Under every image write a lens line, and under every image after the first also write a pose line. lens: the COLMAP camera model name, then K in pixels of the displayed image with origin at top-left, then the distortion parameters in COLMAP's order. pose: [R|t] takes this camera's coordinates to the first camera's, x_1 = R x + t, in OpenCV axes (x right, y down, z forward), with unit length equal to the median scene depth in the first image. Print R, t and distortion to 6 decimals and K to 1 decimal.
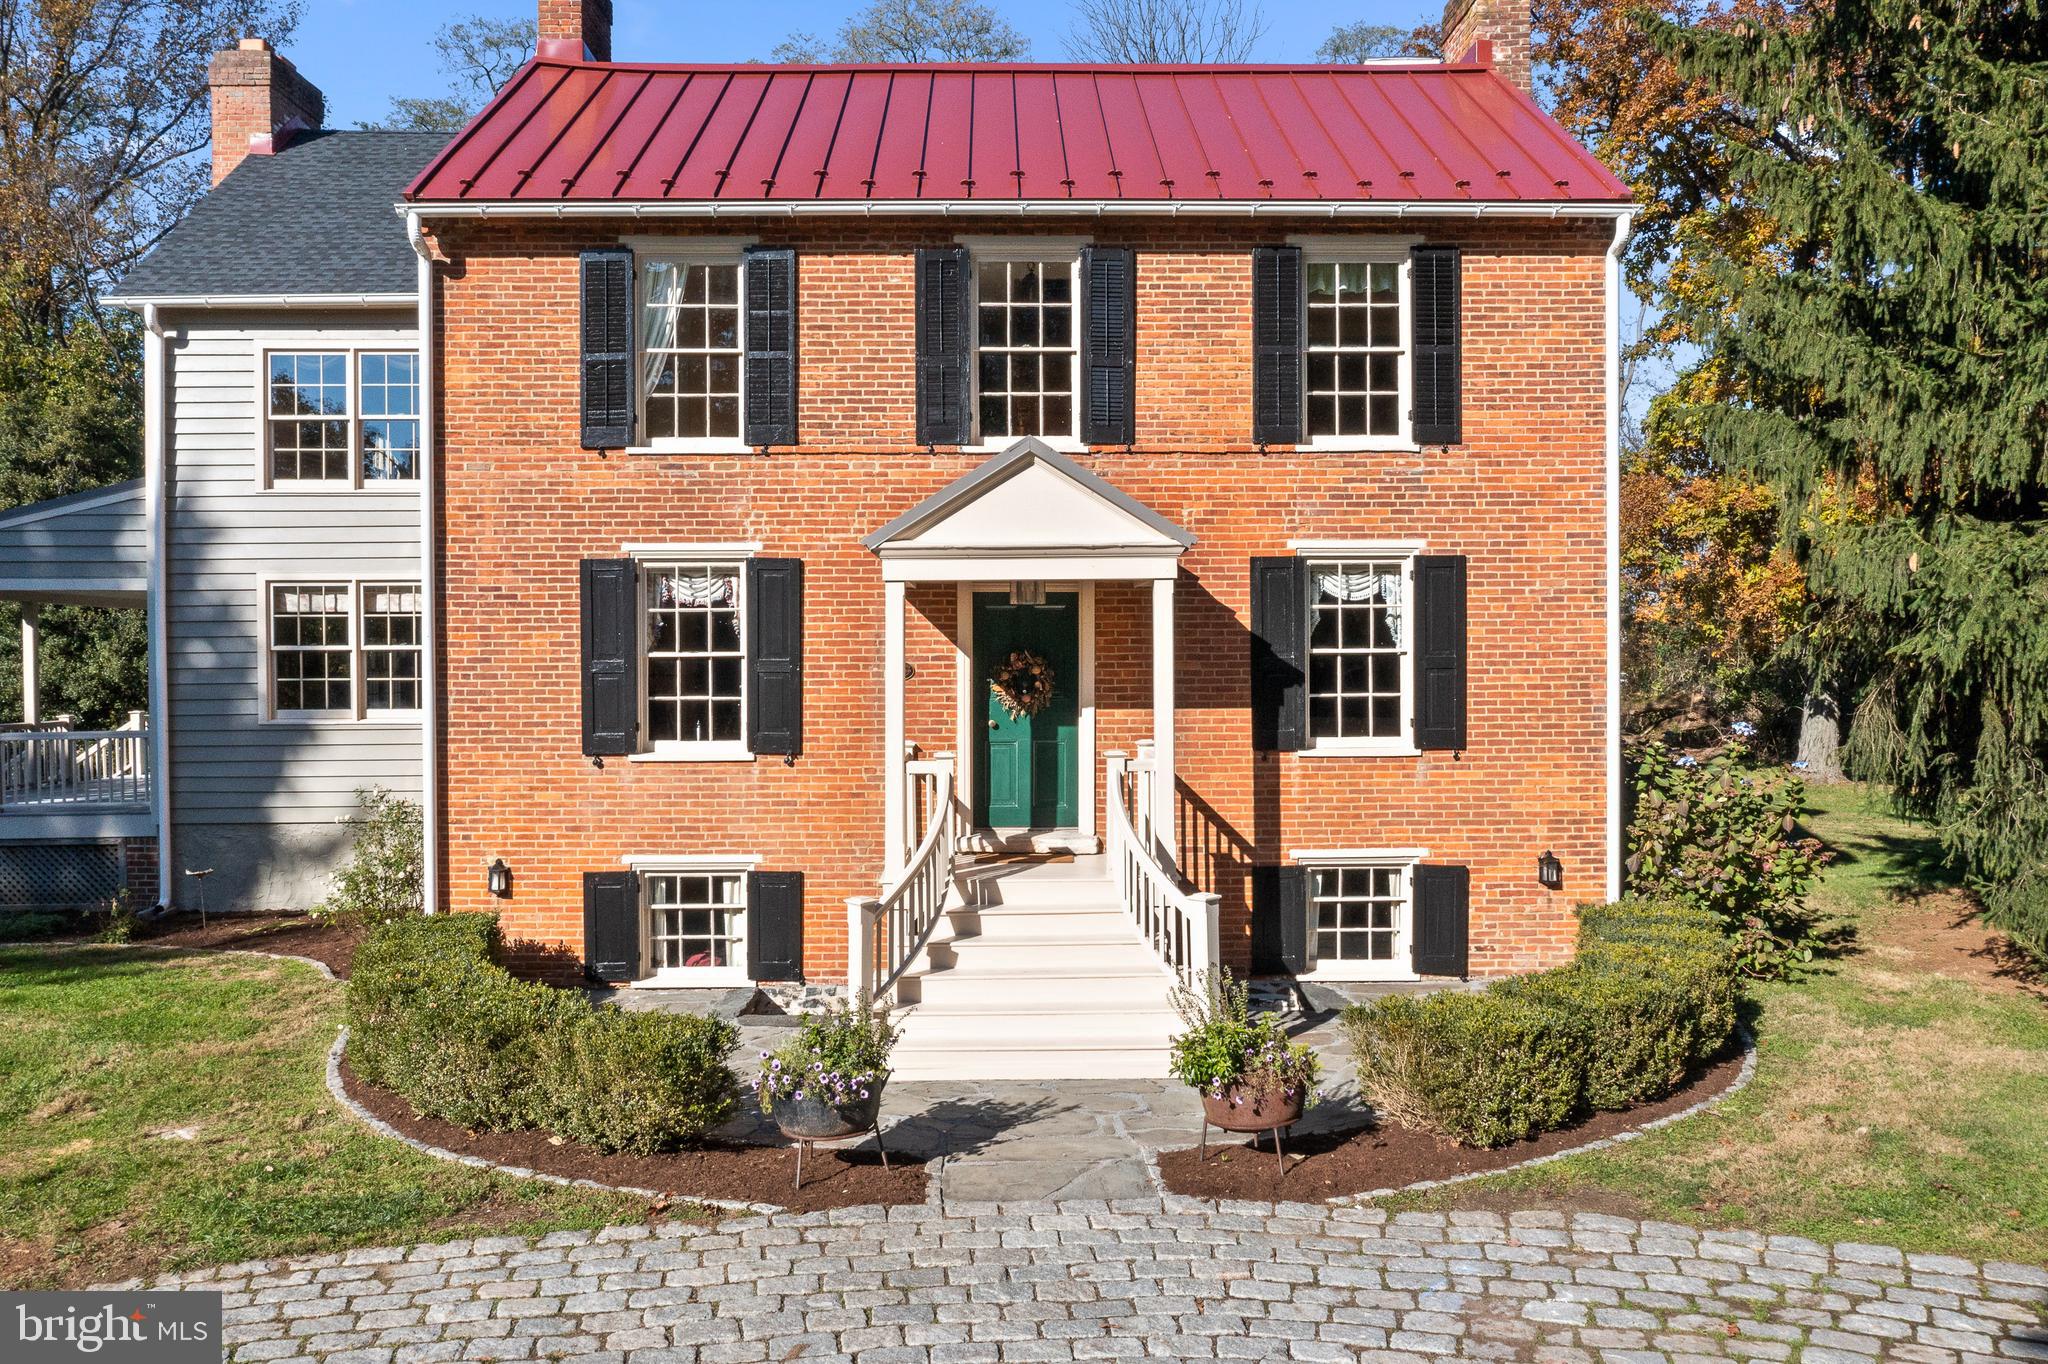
lens RADIAL K [[1606.3, 0, 1024.0], [0, 1606.3, 682.0], [0, 0, 1]] dist [-0.011866, -0.009662]
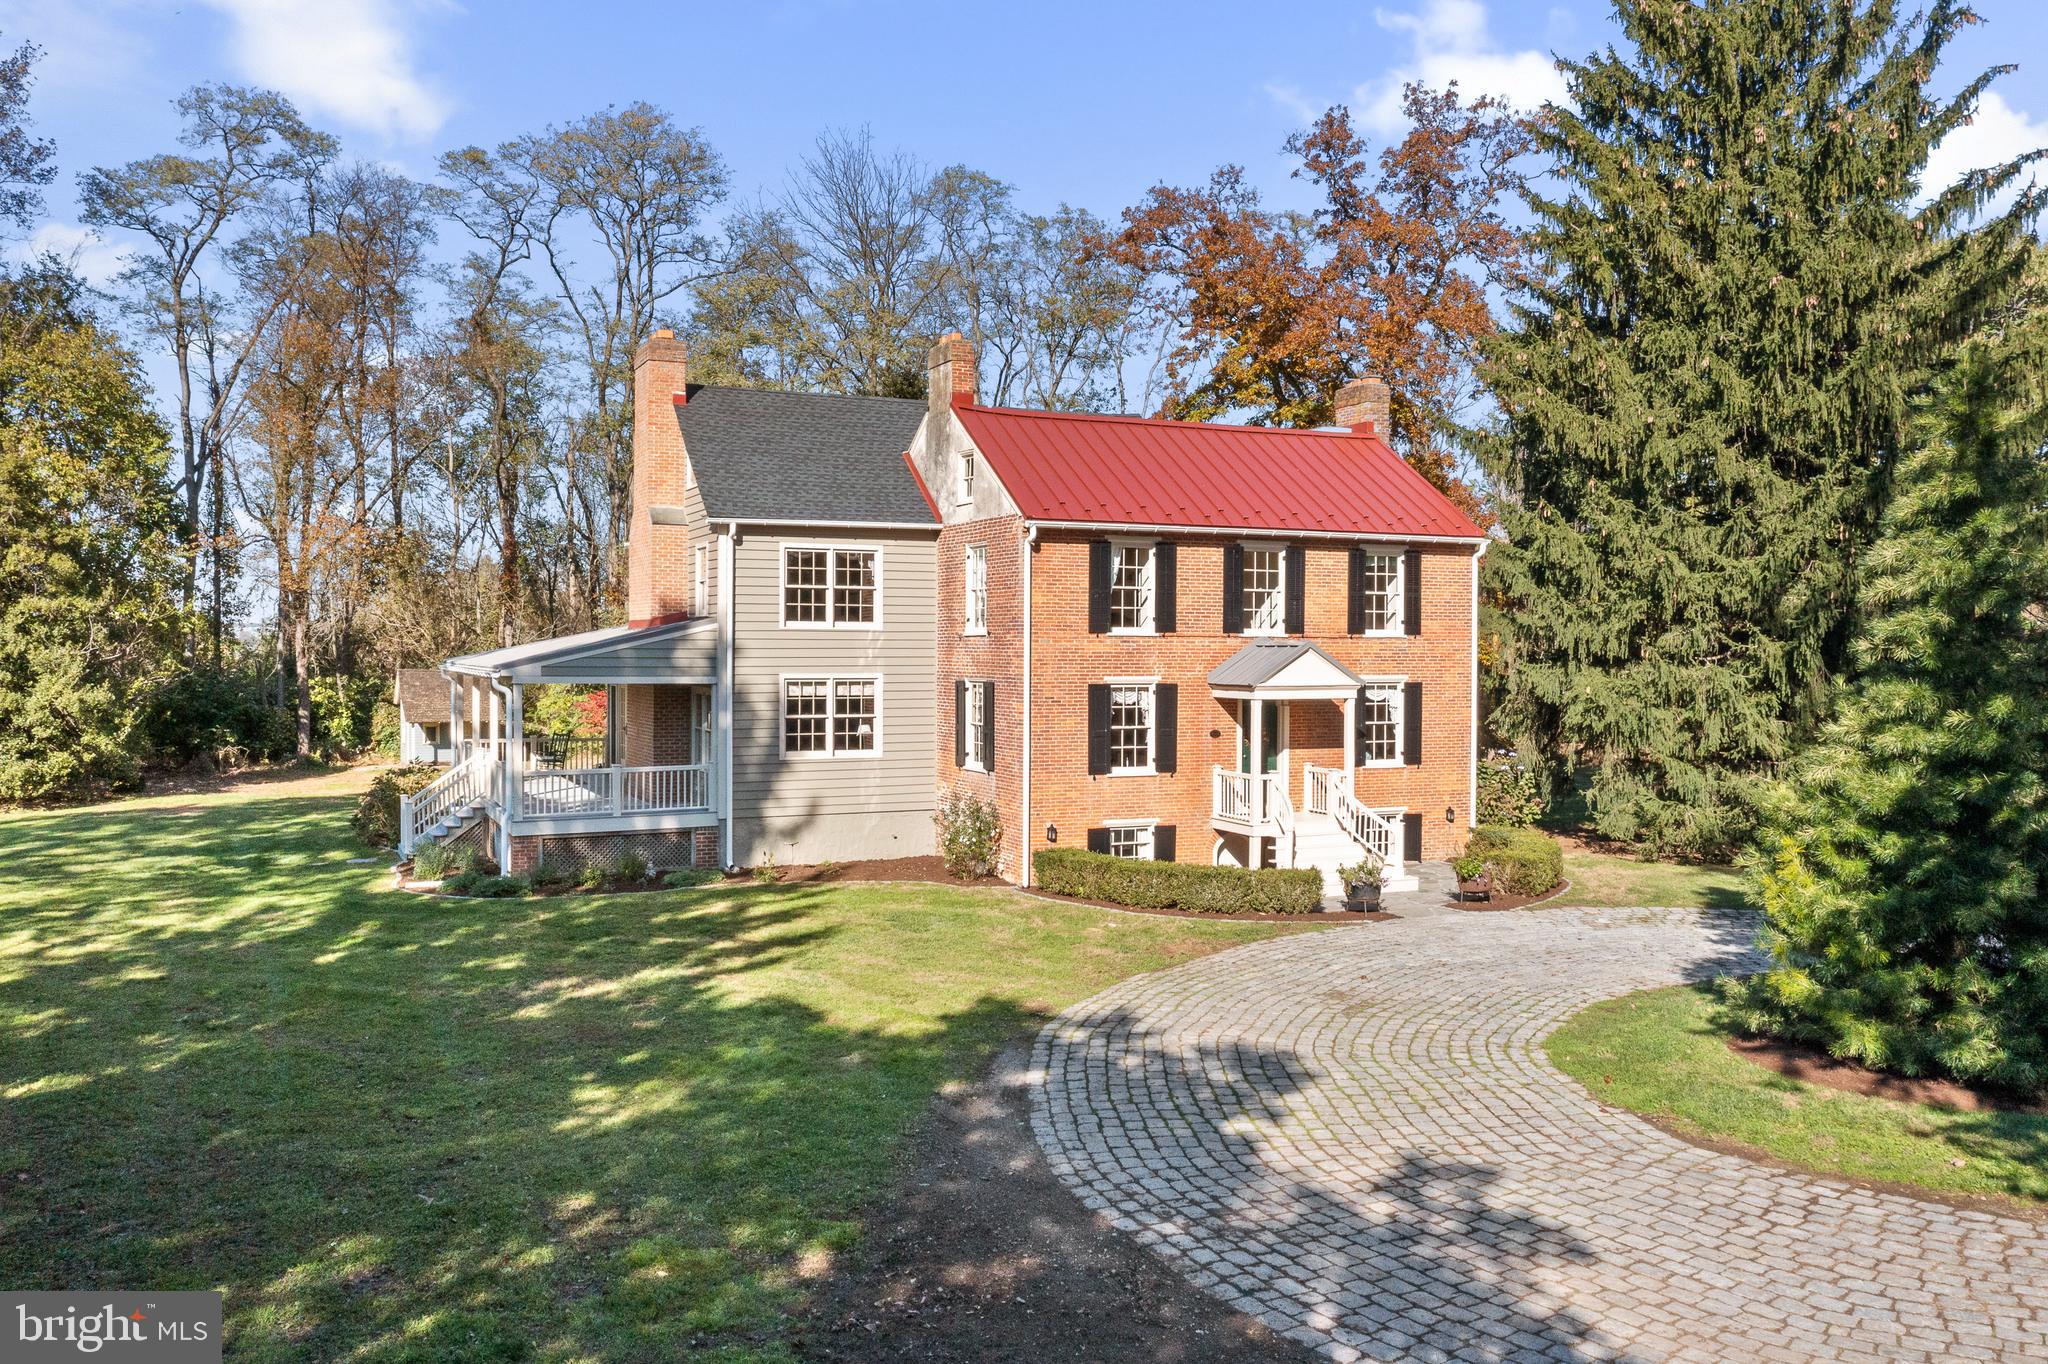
lens RADIAL K [[1606.3, 0, 1024.0], [0, 1606.3, 682.0], [0, 0, 1]] dist [-0.011866, -0.009662]
pose [[0.921984, 0.001749, 0.387224, -1.179055], [-0.003222, 0.999990, 0.003157, -0.084646], [-0.387215, -0.004158, 0.921980, -0.950122]]
